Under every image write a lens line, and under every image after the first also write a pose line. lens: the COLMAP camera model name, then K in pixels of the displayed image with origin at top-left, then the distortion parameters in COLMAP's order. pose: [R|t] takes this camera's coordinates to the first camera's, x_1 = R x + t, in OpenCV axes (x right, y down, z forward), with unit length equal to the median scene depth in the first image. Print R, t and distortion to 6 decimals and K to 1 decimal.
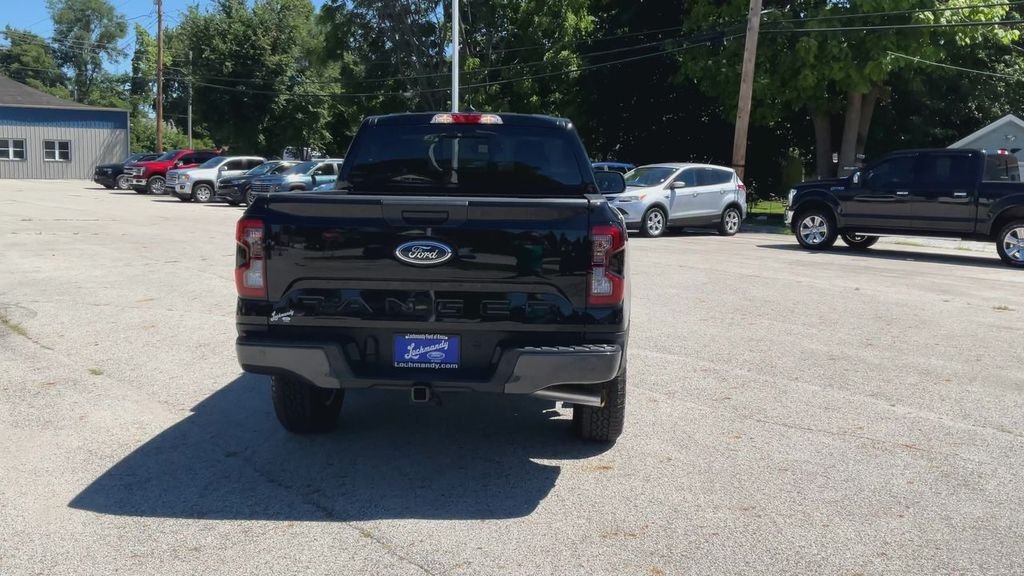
lens RADIAL K [[950.1, 0, 507.3], [0, 950.1, 290.1], [0, 0, 1]] dist [0.129583, -0.302501]
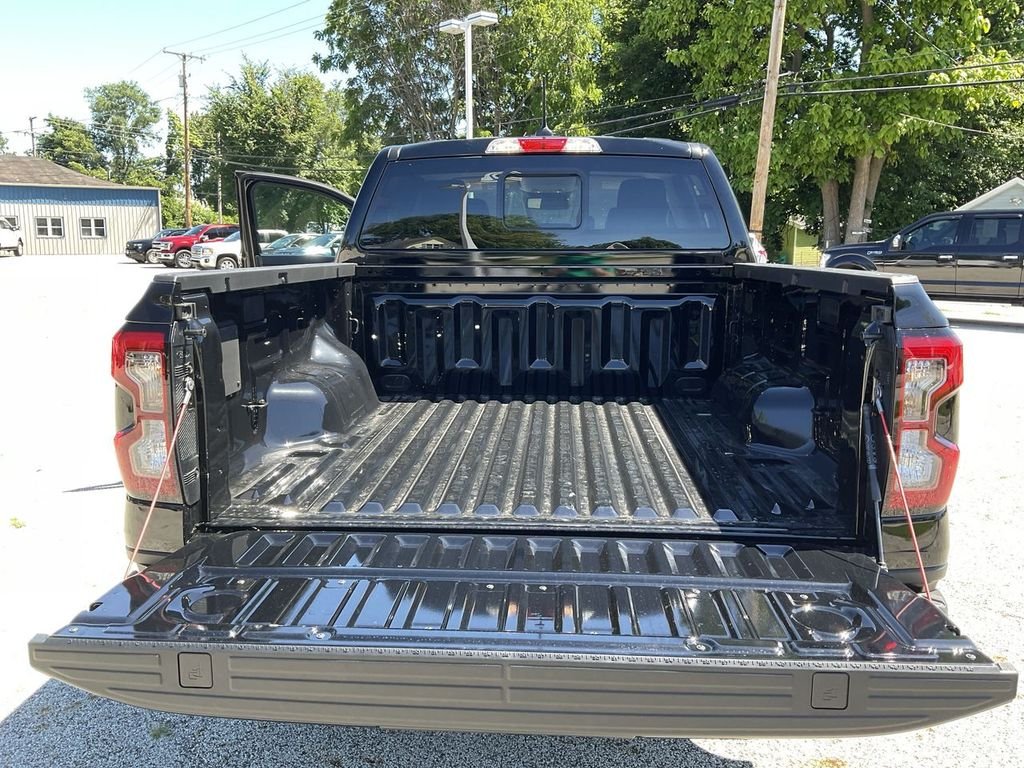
lens RADIAL K [[839.6, 0, 512.0], [0, 839.6, 384.0], [0, 0, 1]] dist [0.112112, -0.212672]
pose [[0.999904, -0.013830, 0.001031, -0.012655], [0.013774, 0.999009, 0.042318, -0.009254], [-0.001616, -0.042300, 0.999104, 0.084802]]
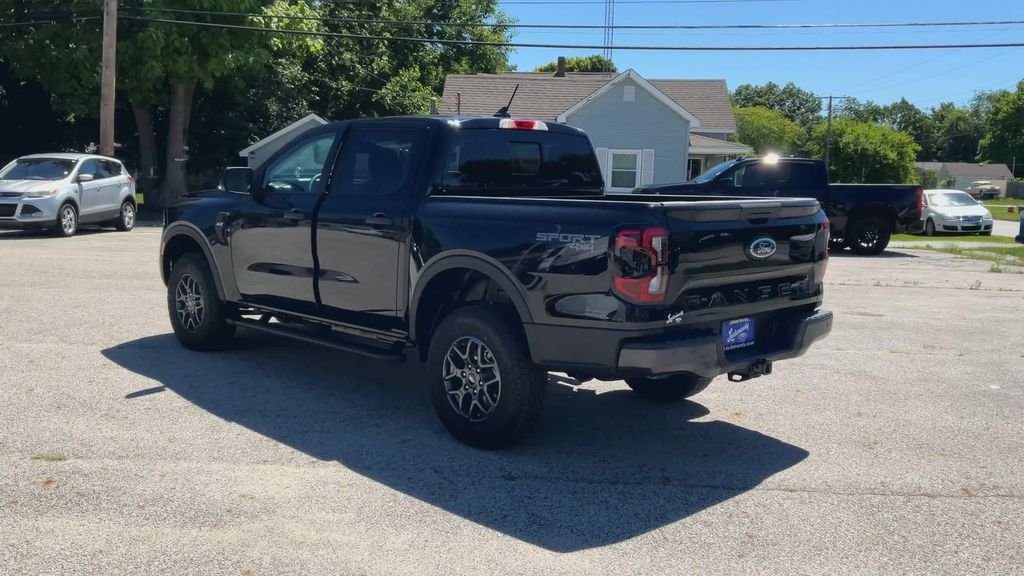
lens RADIAL K [[946.8, 0, 509.2], [0, 946.8, 285.8], [0, 0, 1]] dist [0.115693, -0.245556]
pose [[0.668521, -0.094465, 0.737669, -0.160236], [0.088185, 0.994971, 0.047496, -0.010494], [-0.738446, 0.033299, 0.673490, 0.060147]]
